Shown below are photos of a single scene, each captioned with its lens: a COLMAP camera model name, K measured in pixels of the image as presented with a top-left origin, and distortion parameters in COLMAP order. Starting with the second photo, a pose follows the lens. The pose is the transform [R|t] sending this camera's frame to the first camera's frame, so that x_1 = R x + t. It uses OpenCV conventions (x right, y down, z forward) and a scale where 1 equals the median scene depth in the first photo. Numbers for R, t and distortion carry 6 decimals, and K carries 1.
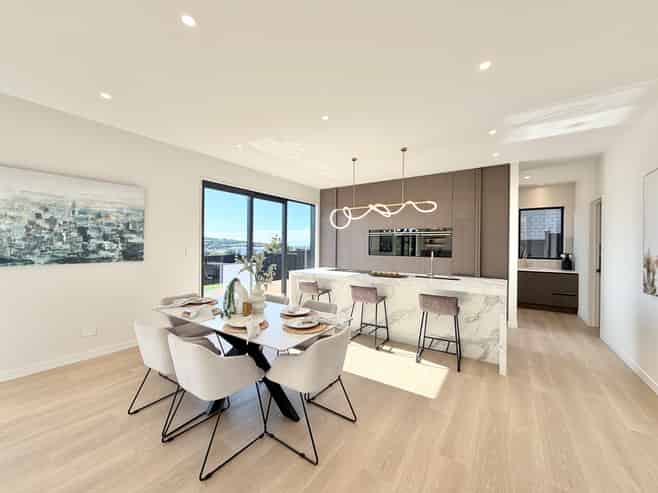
lens RADIAL K [[263.9, 0, 327.9], [0, 263.9, 244.8], [0, 0, 1]] dist [0.001199, 0.000110]
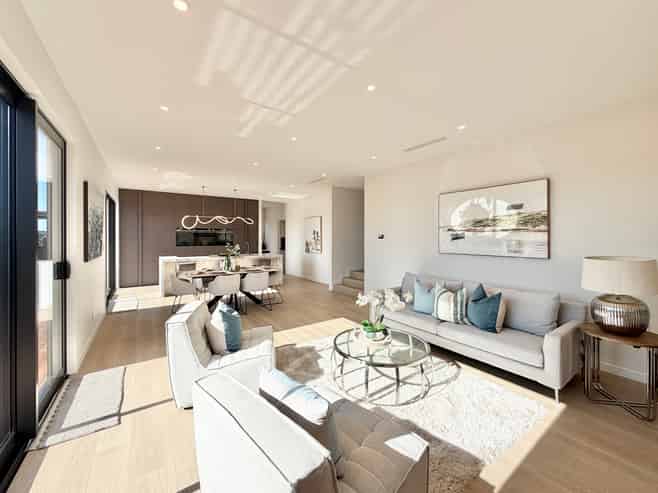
lens RADIAL K [[265.8, 0, 326.5], [0, 265.8, 234.1], [0, 0, 1]] dist [0.000760, 0.000087]
pose [[0.361797, 0.003204, 0.932252, -1.180872], [0.002921, 0.999985, -0.004570, -0.021107], [-0.932253, 0.004377, 0.361782, -0.308875]]
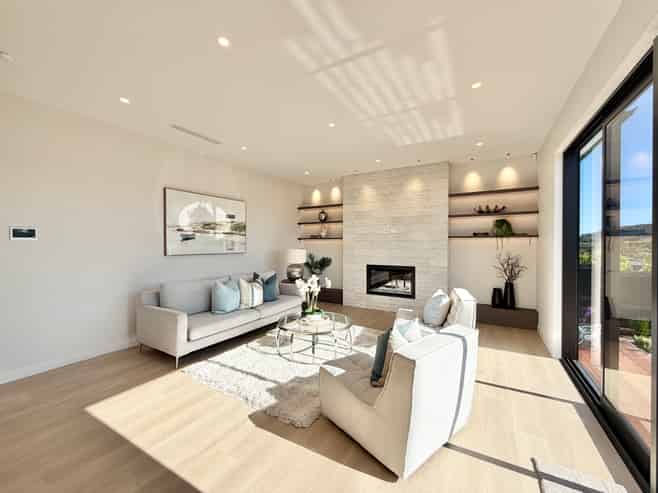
lens RADIAL K [[260.8, 0, 329.0], [0, 260.8, 246.5], [0, 0, 1]] dist [-0.000424, -0.000051]
pose [[-0.997830, -0.014861, -0.064140, -0.561810], [-0.015596, 0.999818, 0.010974, -0.000233], [0.063965, 0.011951, -0.997881, 0.545040]]
